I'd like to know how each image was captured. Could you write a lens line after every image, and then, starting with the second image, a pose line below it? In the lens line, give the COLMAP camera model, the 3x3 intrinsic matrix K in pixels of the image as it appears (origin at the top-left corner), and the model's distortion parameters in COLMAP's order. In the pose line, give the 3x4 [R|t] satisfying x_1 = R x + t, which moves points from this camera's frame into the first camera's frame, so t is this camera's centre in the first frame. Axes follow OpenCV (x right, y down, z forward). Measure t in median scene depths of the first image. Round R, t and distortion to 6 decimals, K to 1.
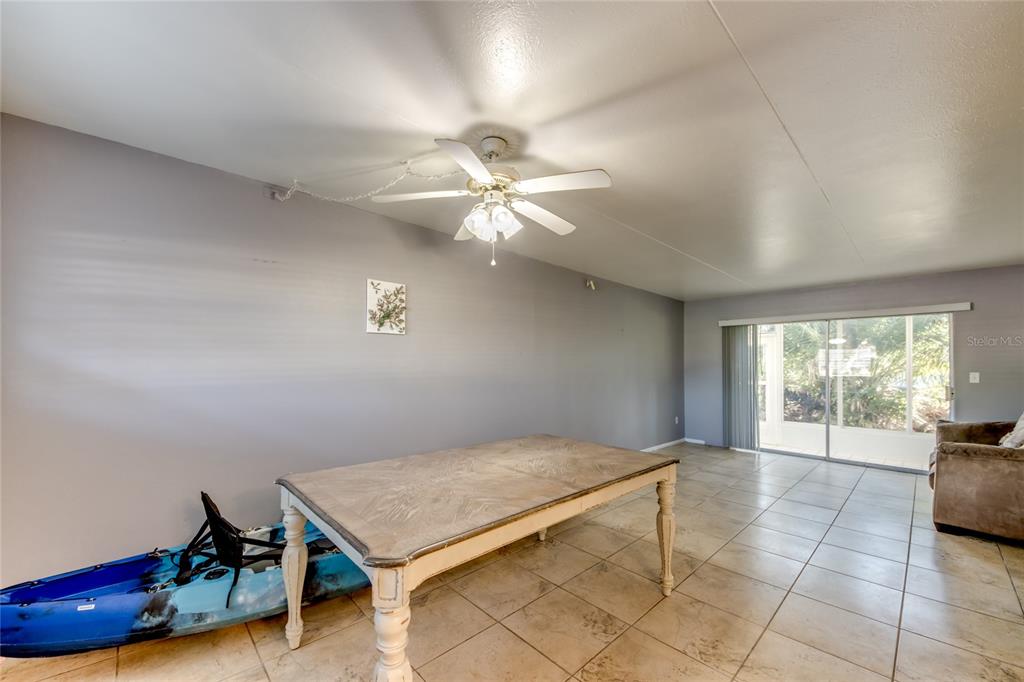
lens RADIAL K [[393.9, 0, 511.3], [0, 393.9, 354.0], [0, 0, 1]] dist [0.007515, -0.008611]
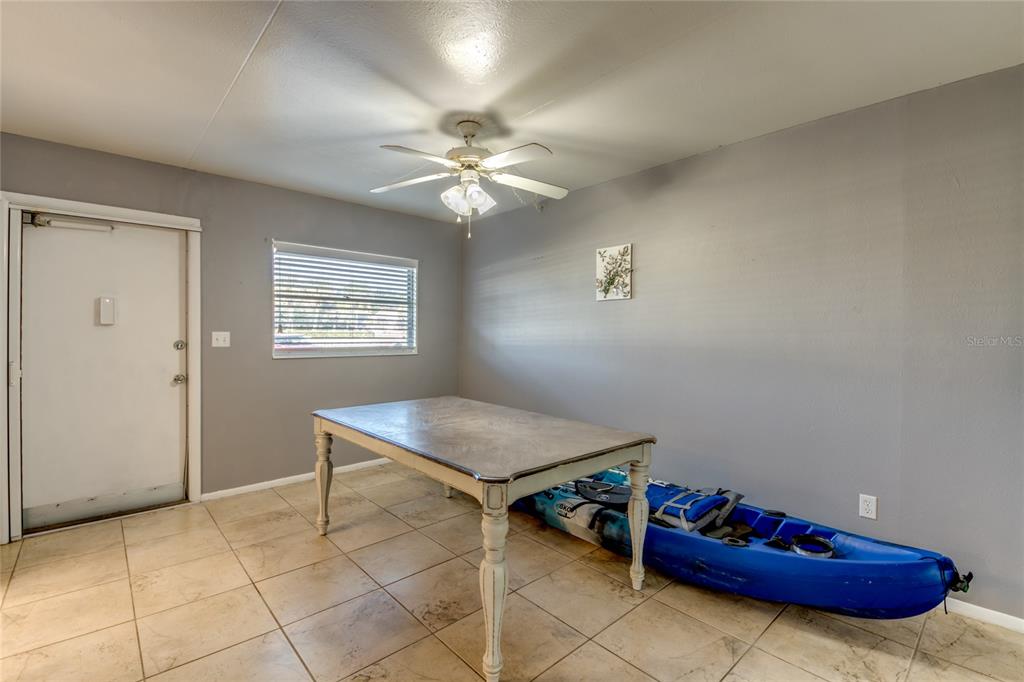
lens RADIAL K [[462.1, 0, 510.7], [0, 462.1, 334.0], [0, 0, 1]] dist [0.009768, -0.000975]
pose [[-0.024692, -0.007627, -0.999666, 0.859933], [0.019266, 0.999782, -0.008103, 0.038146], [0.999509, -0.019460, -0.024540, 0.795022]]
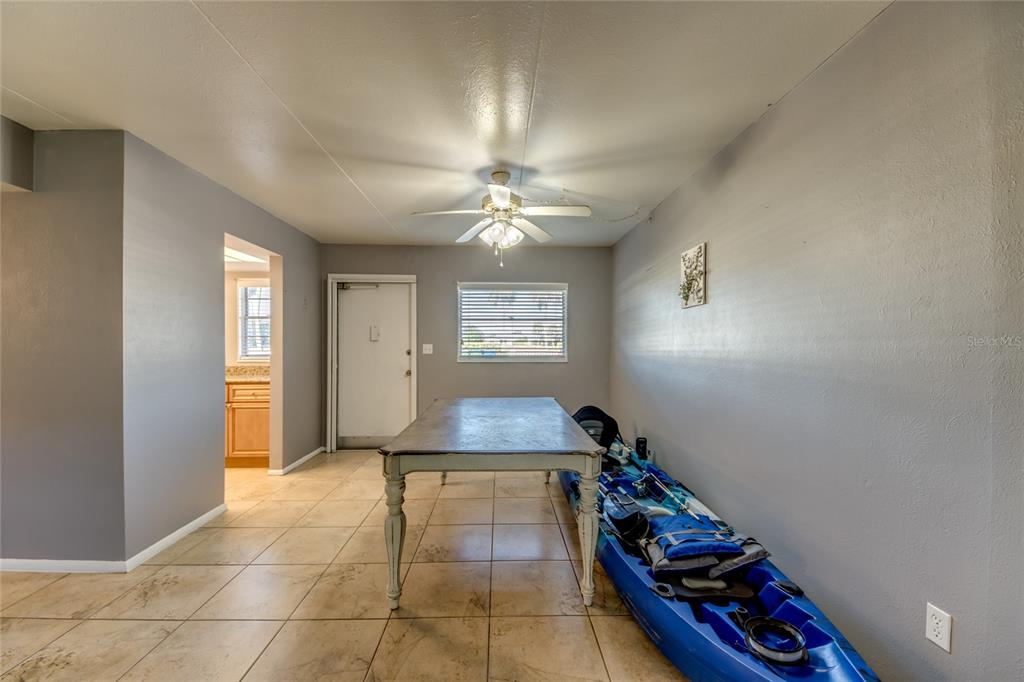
lens RADIAL K [[393.9, 0, 503.5], [0, 393.9, 342.2], [0, 0, 1]] dist [0.007515, -0.008611]
pose [[-0.674948, -0.013331, -0.737745, 0.652266], [0.012891, 0.999471, -0.029854, 0.051351], [0.737753, -0.029660, -0.674419, 1.323256]]
